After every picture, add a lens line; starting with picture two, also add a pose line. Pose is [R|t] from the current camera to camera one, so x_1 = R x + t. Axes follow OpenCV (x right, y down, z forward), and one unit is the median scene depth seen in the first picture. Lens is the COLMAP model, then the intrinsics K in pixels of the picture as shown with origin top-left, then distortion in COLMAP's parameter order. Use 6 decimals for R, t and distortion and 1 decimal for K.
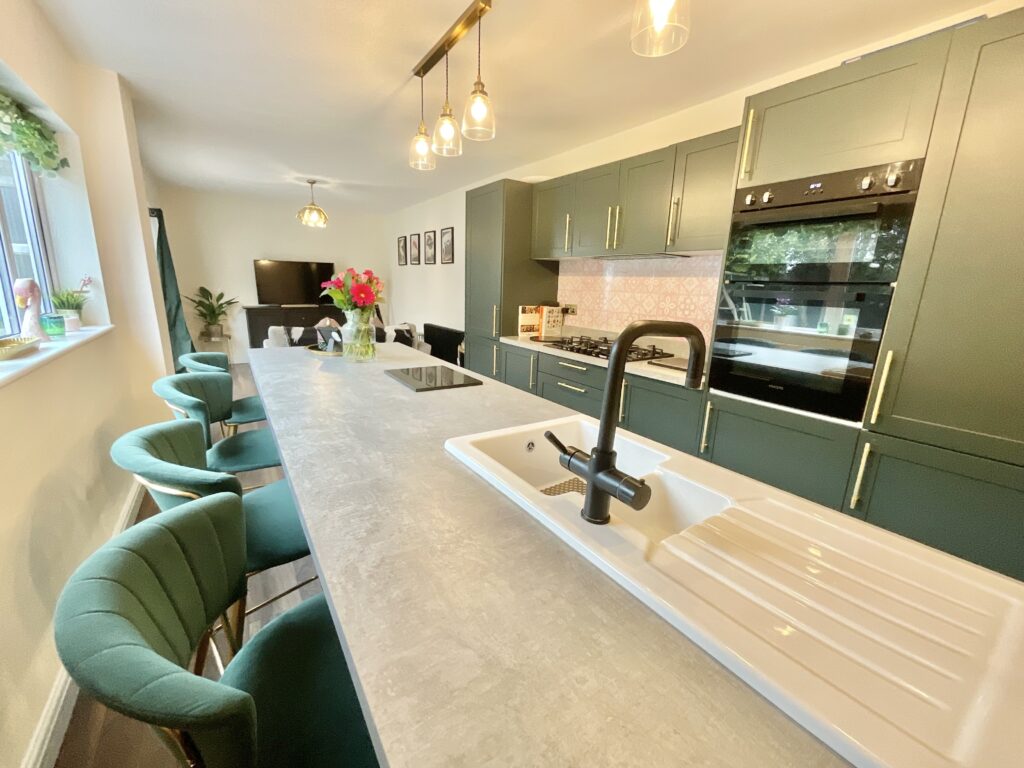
lens RADIAL K [[412.6, 0, 512.0], [0, 412.6, 384.0], [0, 0, 1]] dist [0.000635, 0.000009]
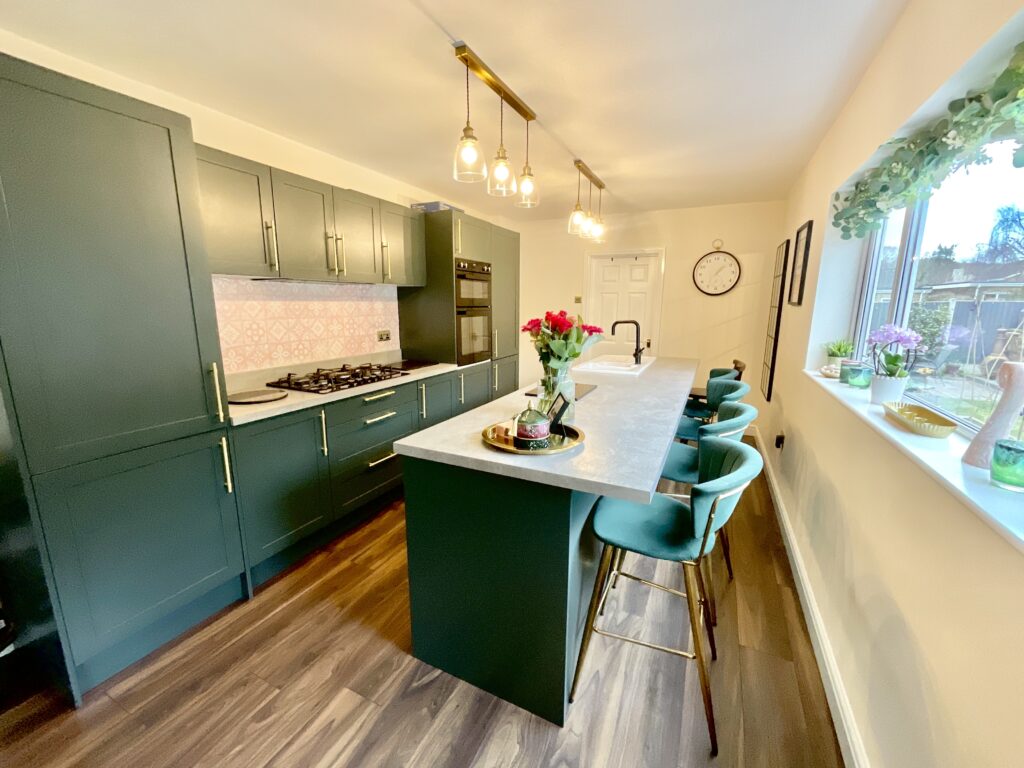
lens RADIAL K [[412.6, 0, 512.0], [0, 412.6, 384.0], [0, 0, 1]] dist [0.000635, 0.000009]
pose [[-0.509175, -0.172770, 0.843144, -0.774493], [0.201775, 0.928379, 0.312087, -0.290591], [-0.836677, 0.329032, -0.437847, 1.108596]]
